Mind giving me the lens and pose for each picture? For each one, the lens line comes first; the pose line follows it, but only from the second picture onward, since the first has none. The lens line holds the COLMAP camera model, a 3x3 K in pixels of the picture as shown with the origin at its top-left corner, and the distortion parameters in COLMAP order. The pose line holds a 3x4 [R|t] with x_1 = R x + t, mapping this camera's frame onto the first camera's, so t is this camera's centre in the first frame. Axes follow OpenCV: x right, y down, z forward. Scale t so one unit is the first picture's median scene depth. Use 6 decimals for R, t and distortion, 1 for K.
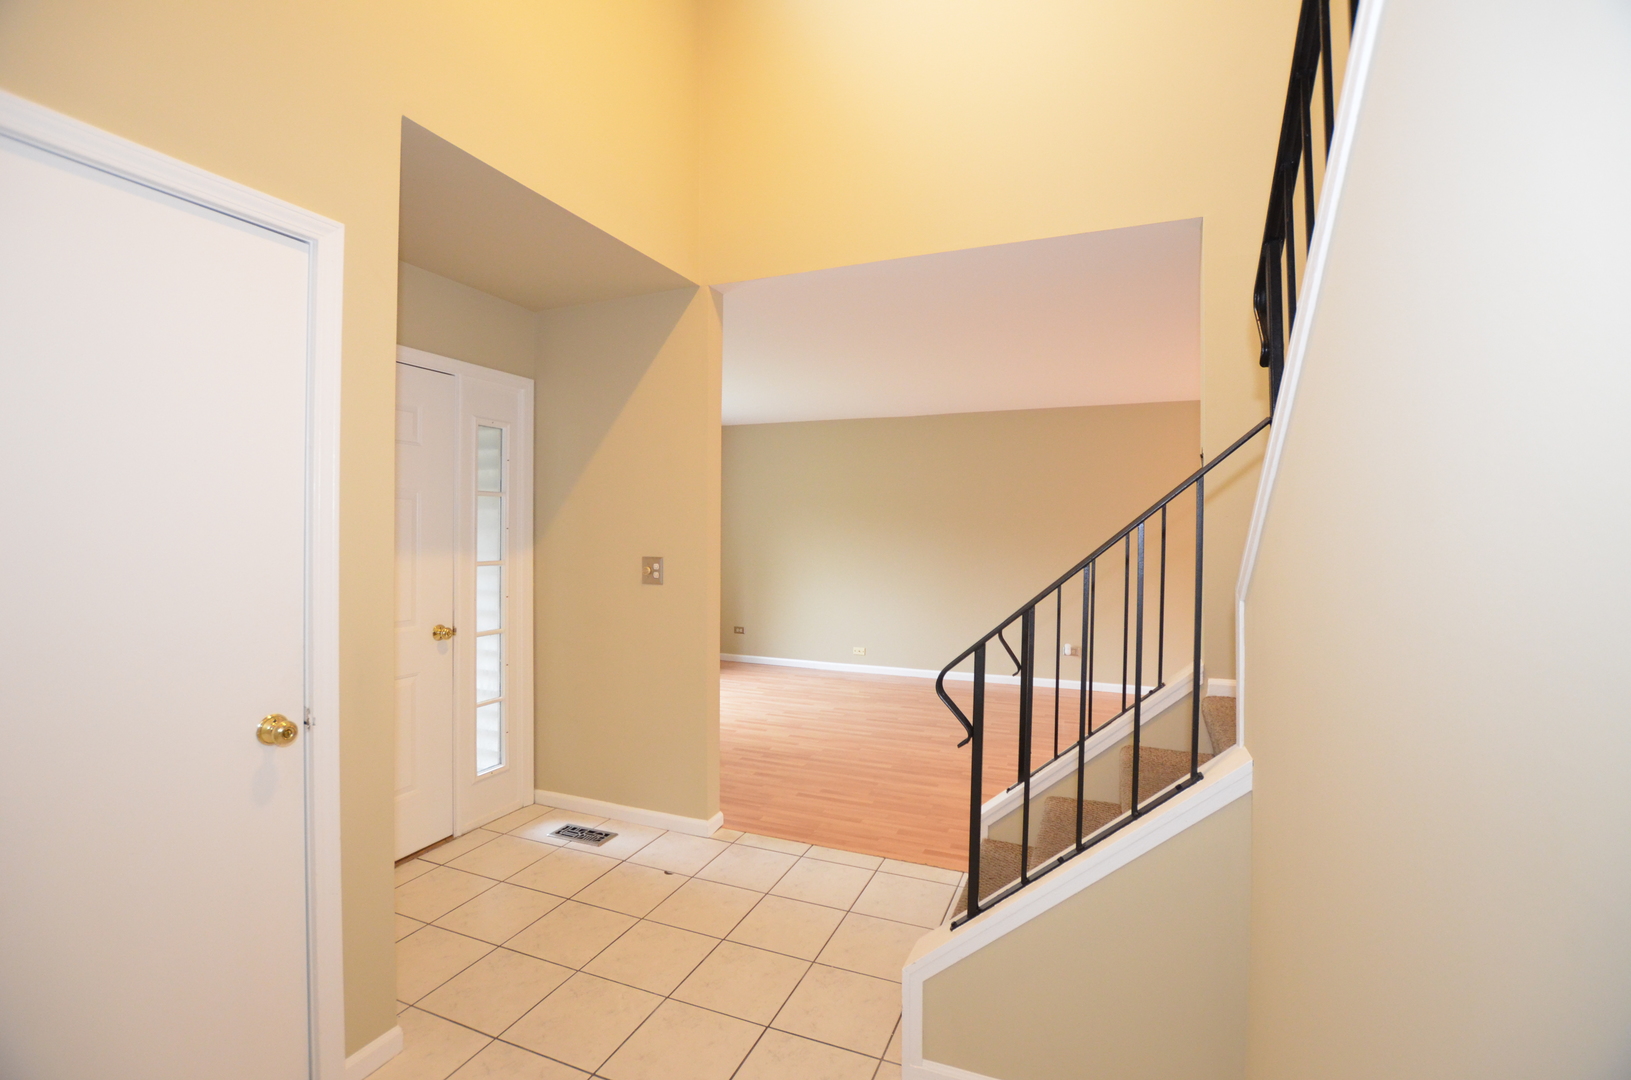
lens RADIAL K [[715.4, 0, 816.5], [0, 715.4, 533.8], [0, 0, 1]] dist [-0.033732, 0.004052]
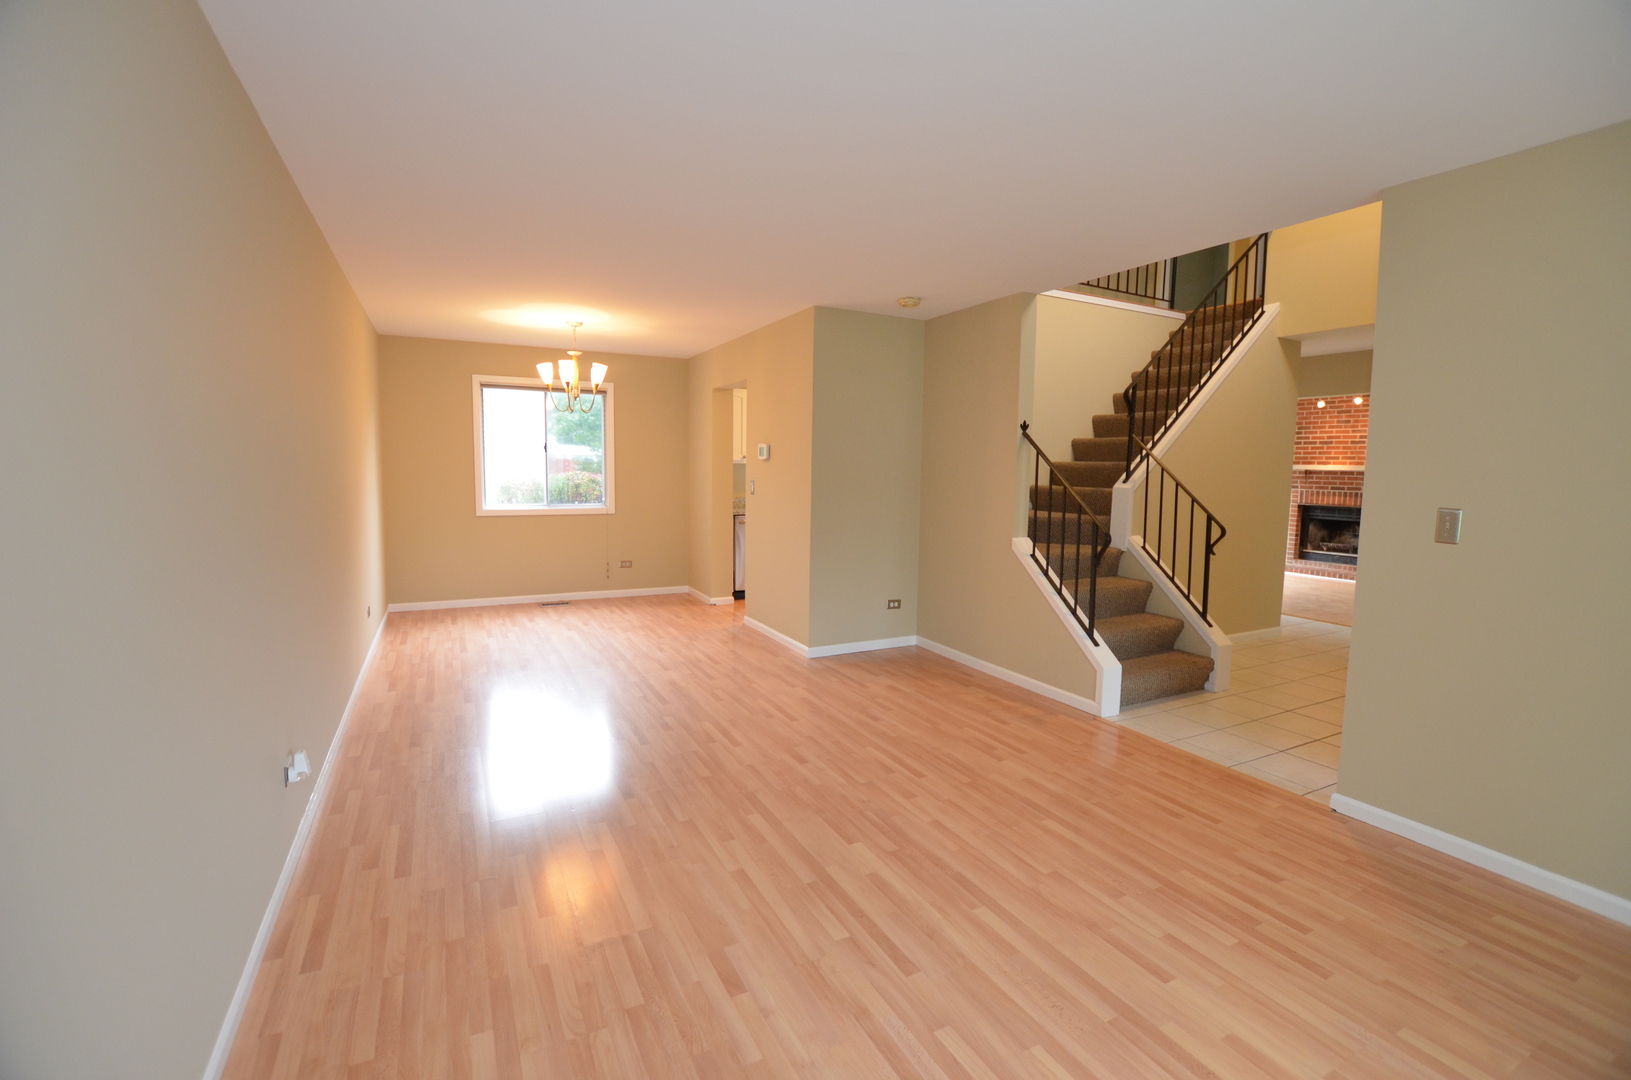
lens RADIAL K [[715.4, 0, 814.3], [0, 715.4, 533.8], [0, 0, 1]] dist [-0.033732, 0.004052]
pose [[-0.765500, -0.071757, 0.639422, -0.138730], [-0.010365, 0.995008, 0.099253, -0.006826], [-0.643352, 0.069351, -0.762423, 1.648903]]
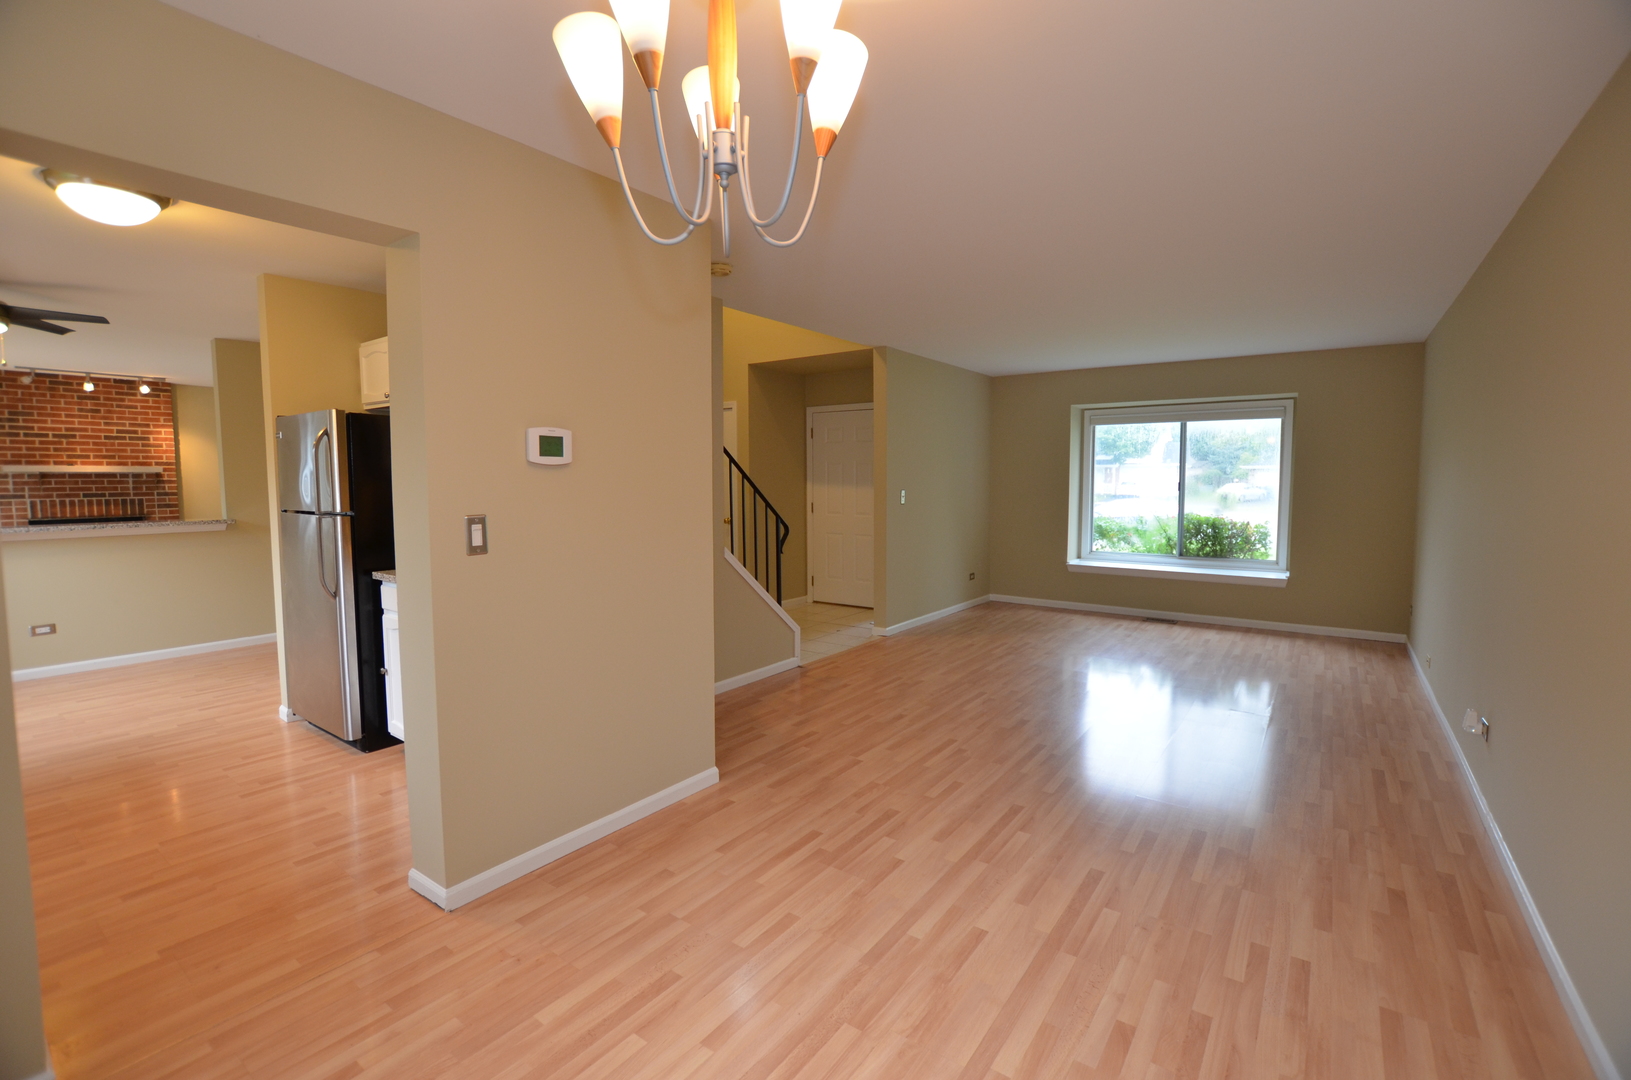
lens RADIAL K [[715.4, 0, 820.9], [0, 715.4, 533.3], [0, 0, 1]] dist [-0.033732, 0.004052]
pose [[-0.227843, 0.074667, -0.970831, 1.369318], [-0.008039, 0.996877, 0.078557, -0.001808], [0.973665, 0.025703, -0.226532, 0.999239]]
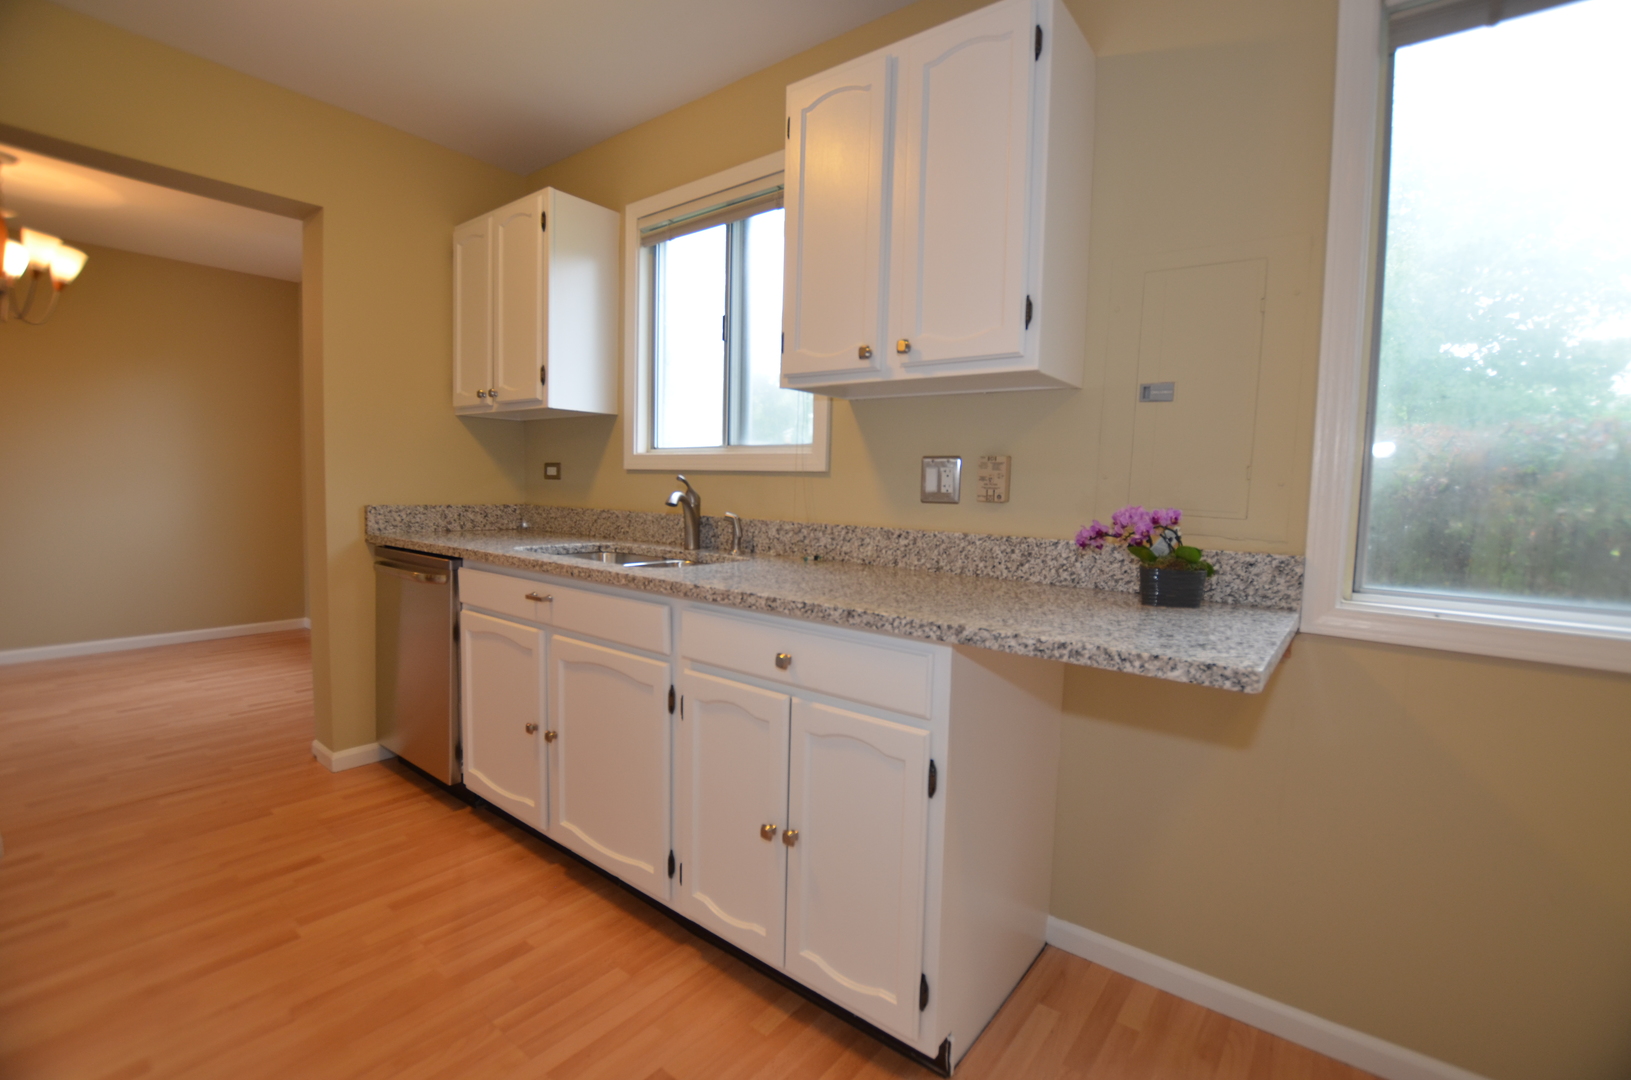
lens RADIAL K [[715.4, 0, 817.3], [0, 715.4, 536.0], [0, 0, 1]] dist [-0.033732, 0.004052]
pose [[0.263955, -0.063860, 0.962419, 0.608929], [-0.017244, 0.997334, 0.070907, 0.062551], [-0.964381, -0.035312, 0.262150, -0.128588]]
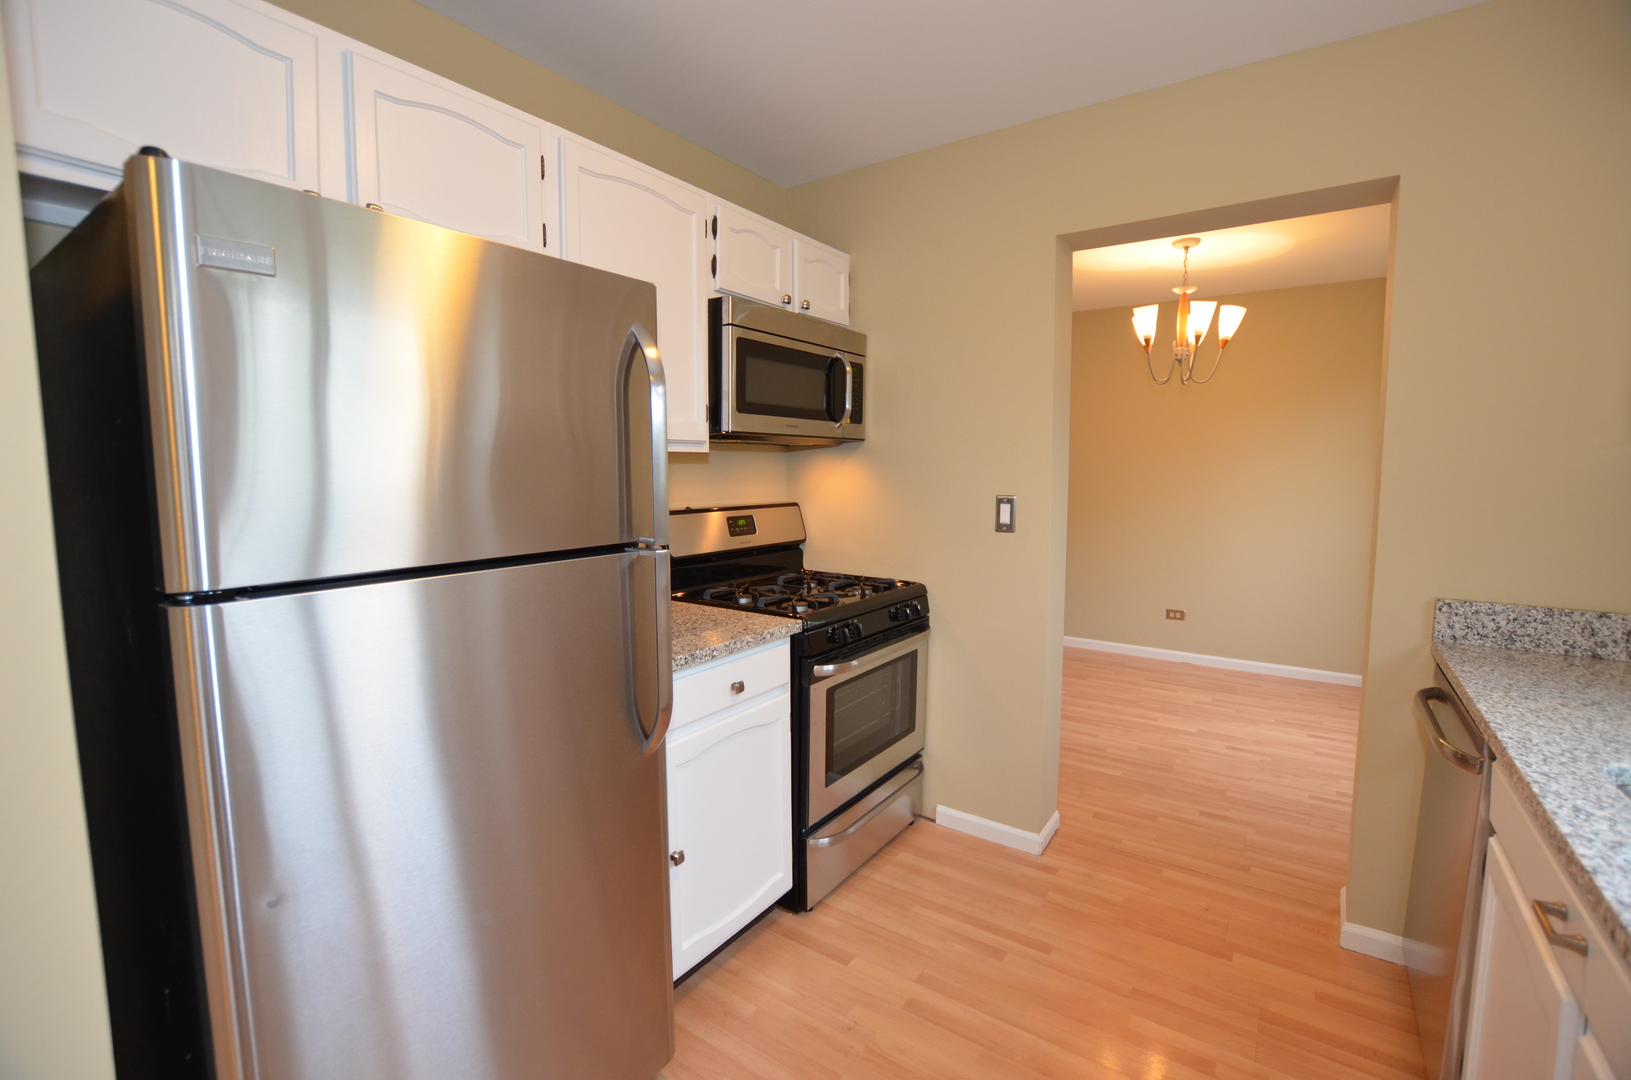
lens RADIAL K [[715.4, 0, 814.0], [0, 715.4, 532.3], [0, 0, 1]] dist [-0.033732, 0.004052]
pose [[0.975794, 0.019322, -0.217834, 0.848252], [-0.001180, 0.996540, 0.083111, 0.010693], [0.218686, -0.080842, 0.972441, -0.055526]]
